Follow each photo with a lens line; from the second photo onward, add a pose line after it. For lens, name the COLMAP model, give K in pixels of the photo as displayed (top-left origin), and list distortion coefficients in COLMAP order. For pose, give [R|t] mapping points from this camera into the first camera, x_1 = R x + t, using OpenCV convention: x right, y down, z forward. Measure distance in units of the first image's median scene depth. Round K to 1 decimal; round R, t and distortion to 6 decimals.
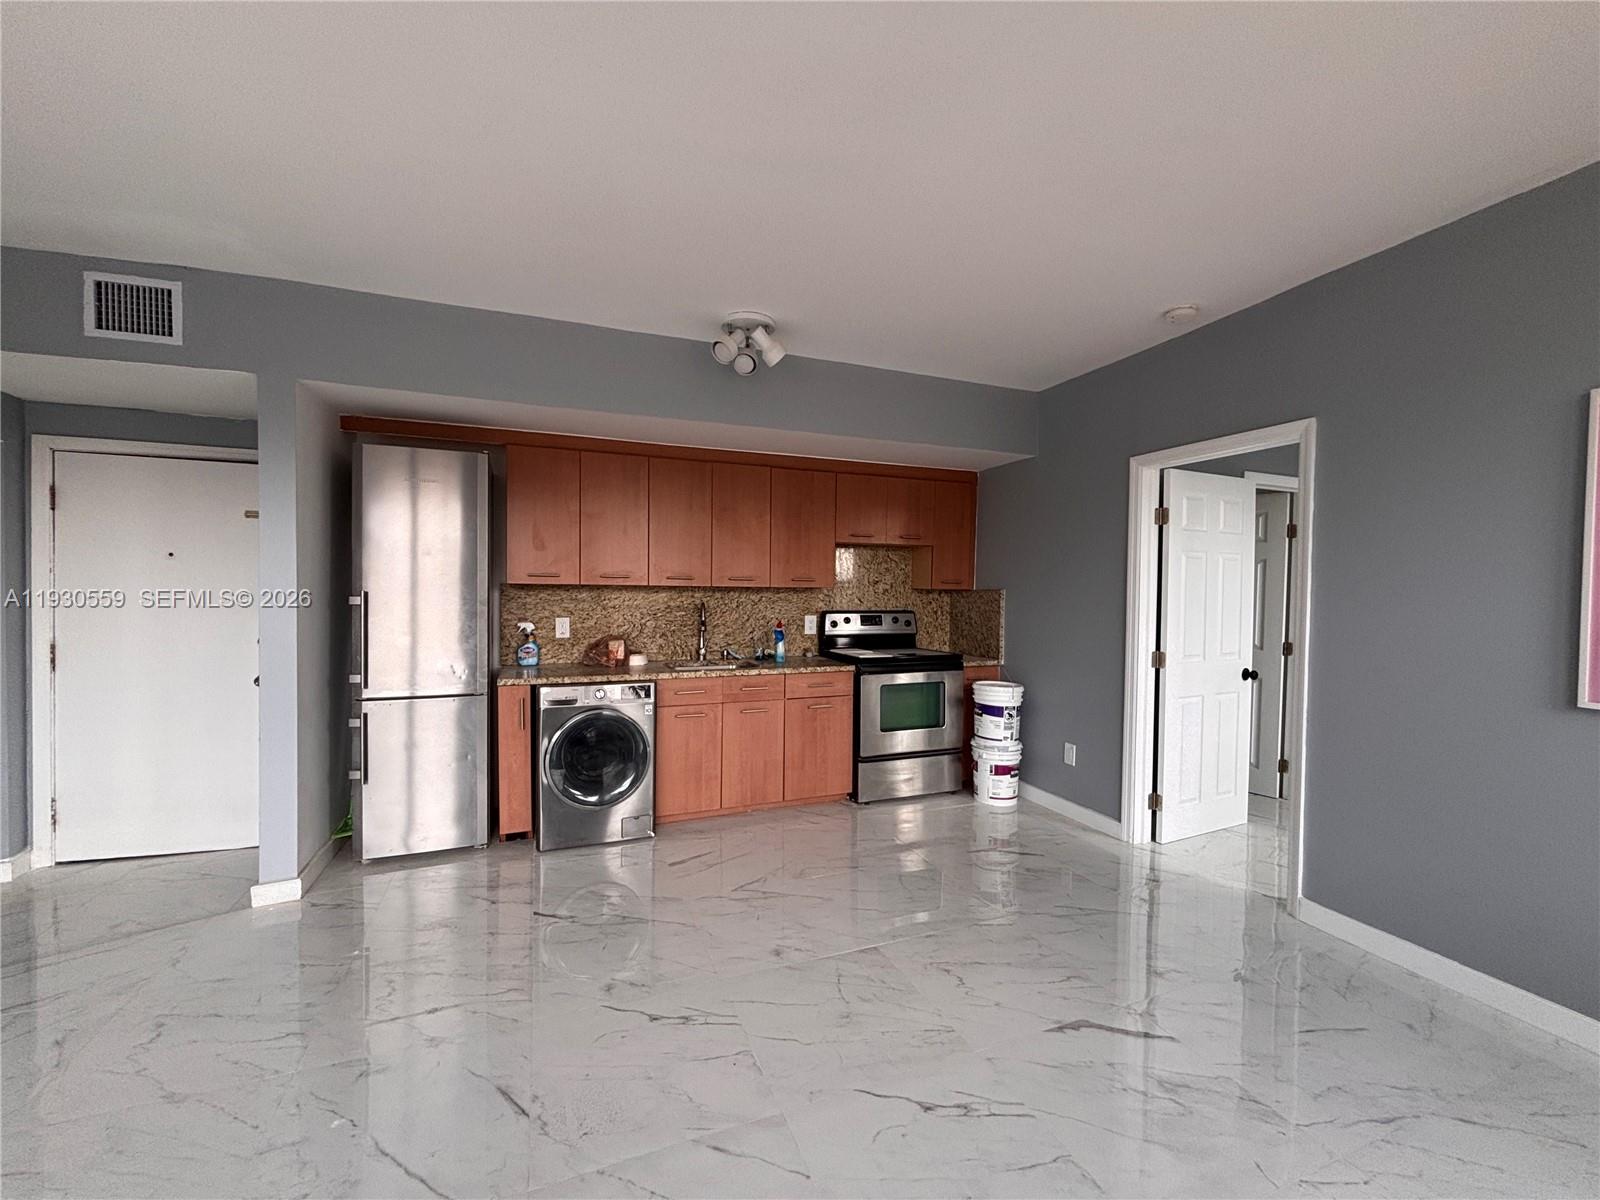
lens RADIAL K [[647.4, 0, 795.6], [0, 647.4, 599.8], [0, 0, 1]] dist [0.011327, -0.006469]
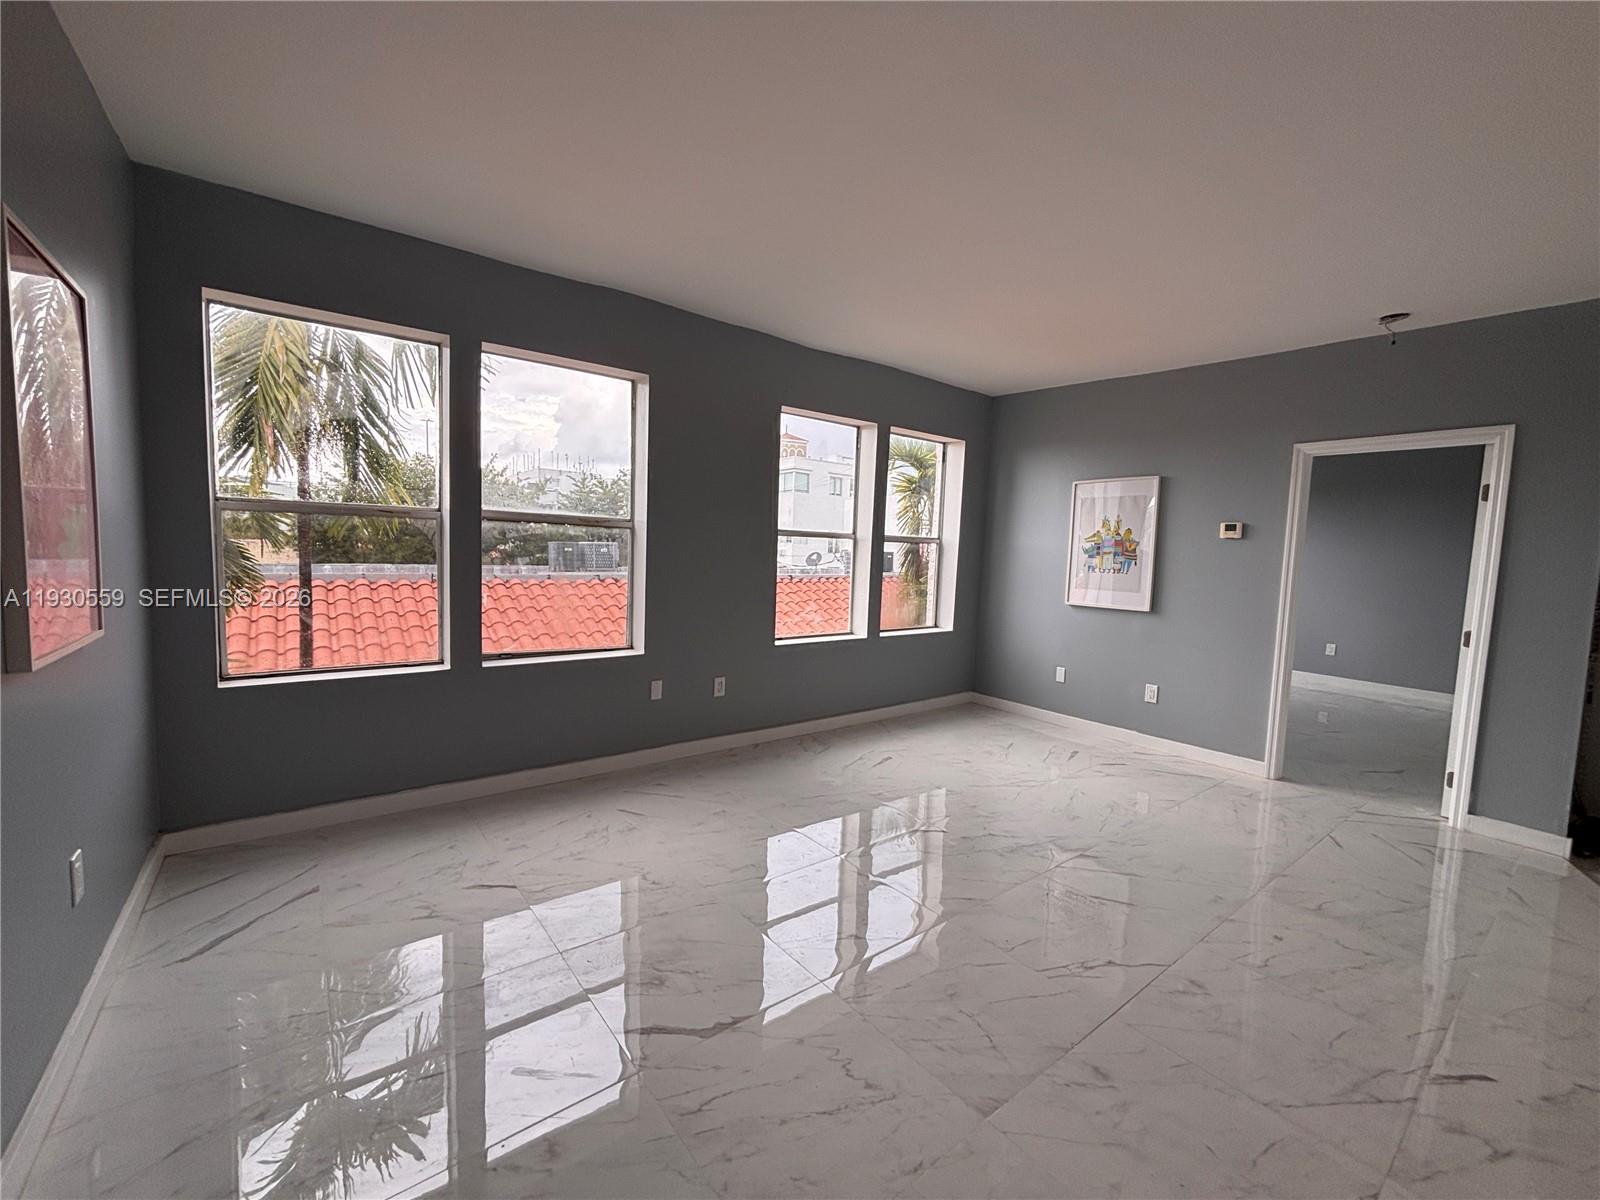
lens RADIAL K [[647.4, 0, 795.6], [0, 647.4, 599.8], [0, 0, 1]] dist [0.011327, -0.006469]
pose [[-0.960340, -0.026190, -0.277599, 0.560381], [-0.051621, 0.995068, 0.084701, -0.008318], [0.274011, 0.095672, -0.956956, 1.731120]]
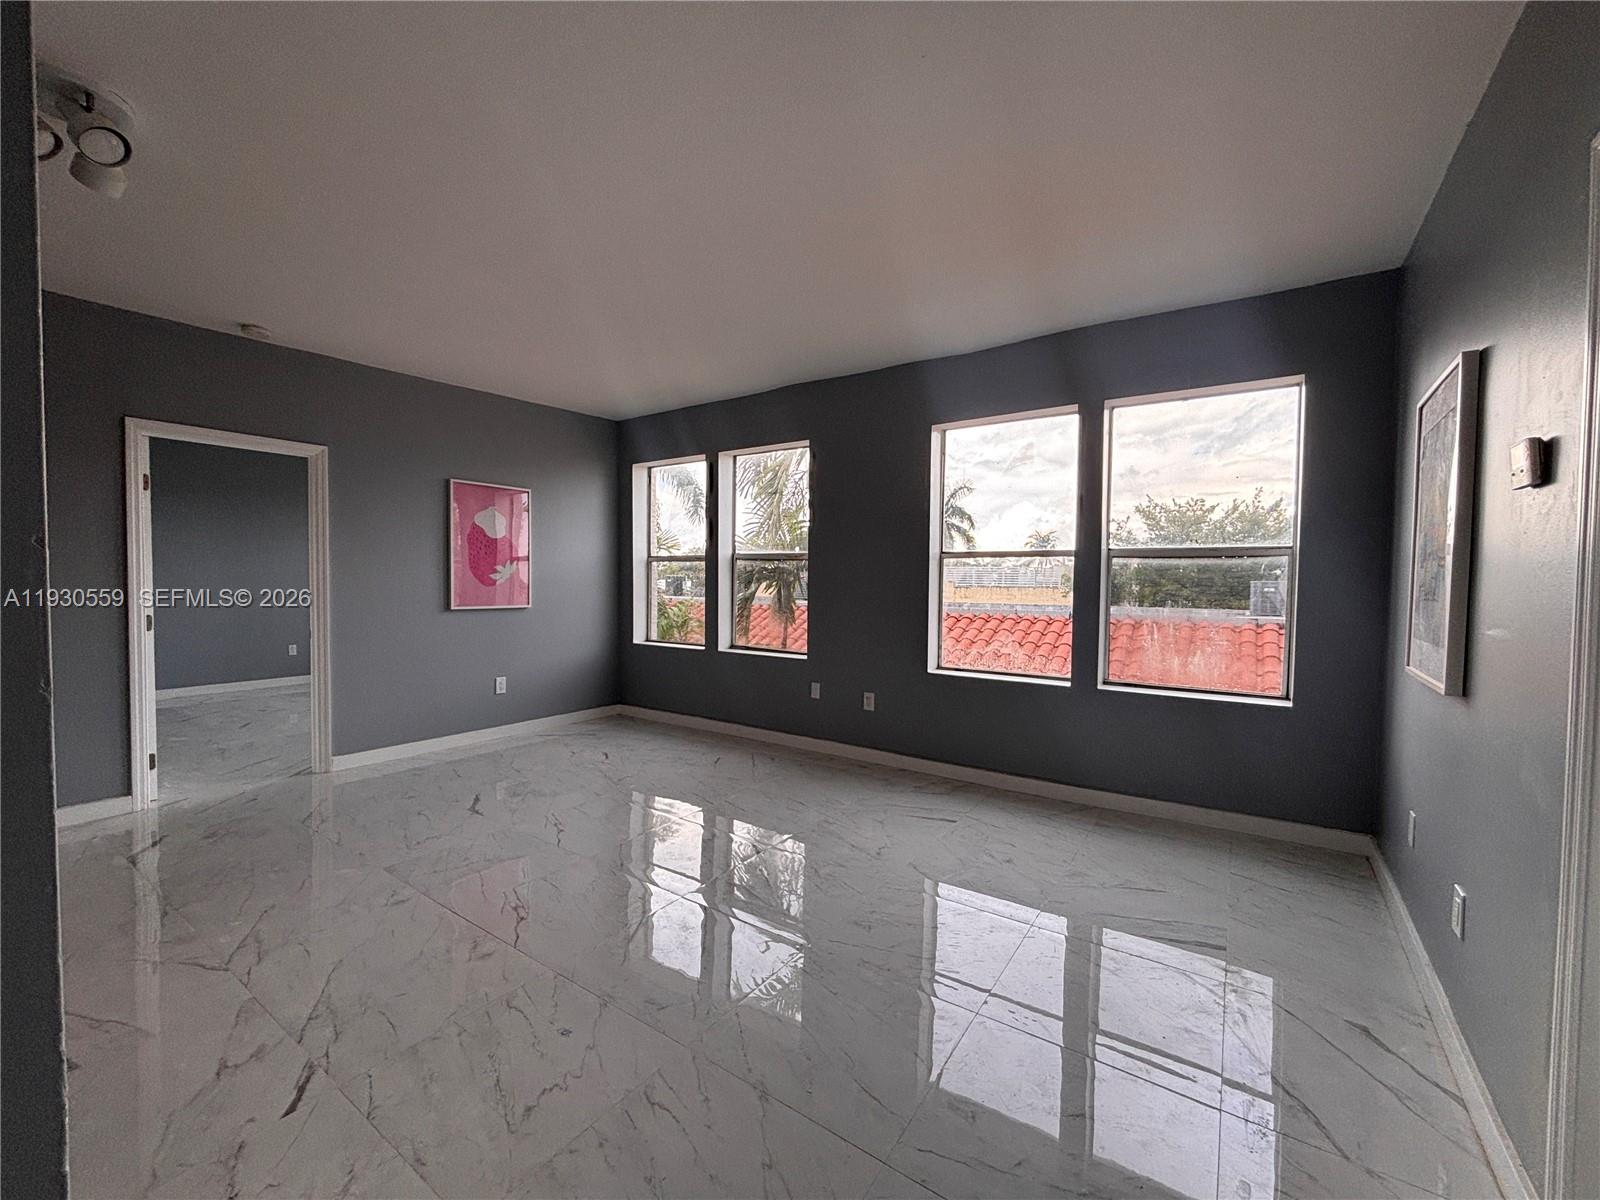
lens RADIAL K [[647.4, 0, 795.6], [0, 647.4, 599.8], [0, 0, 1]] dist [0.011327, -0.006469]
pose [[-0.551746, -0.051925, 0.832394, -1.402164], [-0.008232, 0.998350, 0.056821, -0.018226], [-0.833972, 0.024498, -0.551263, 1.167997]]
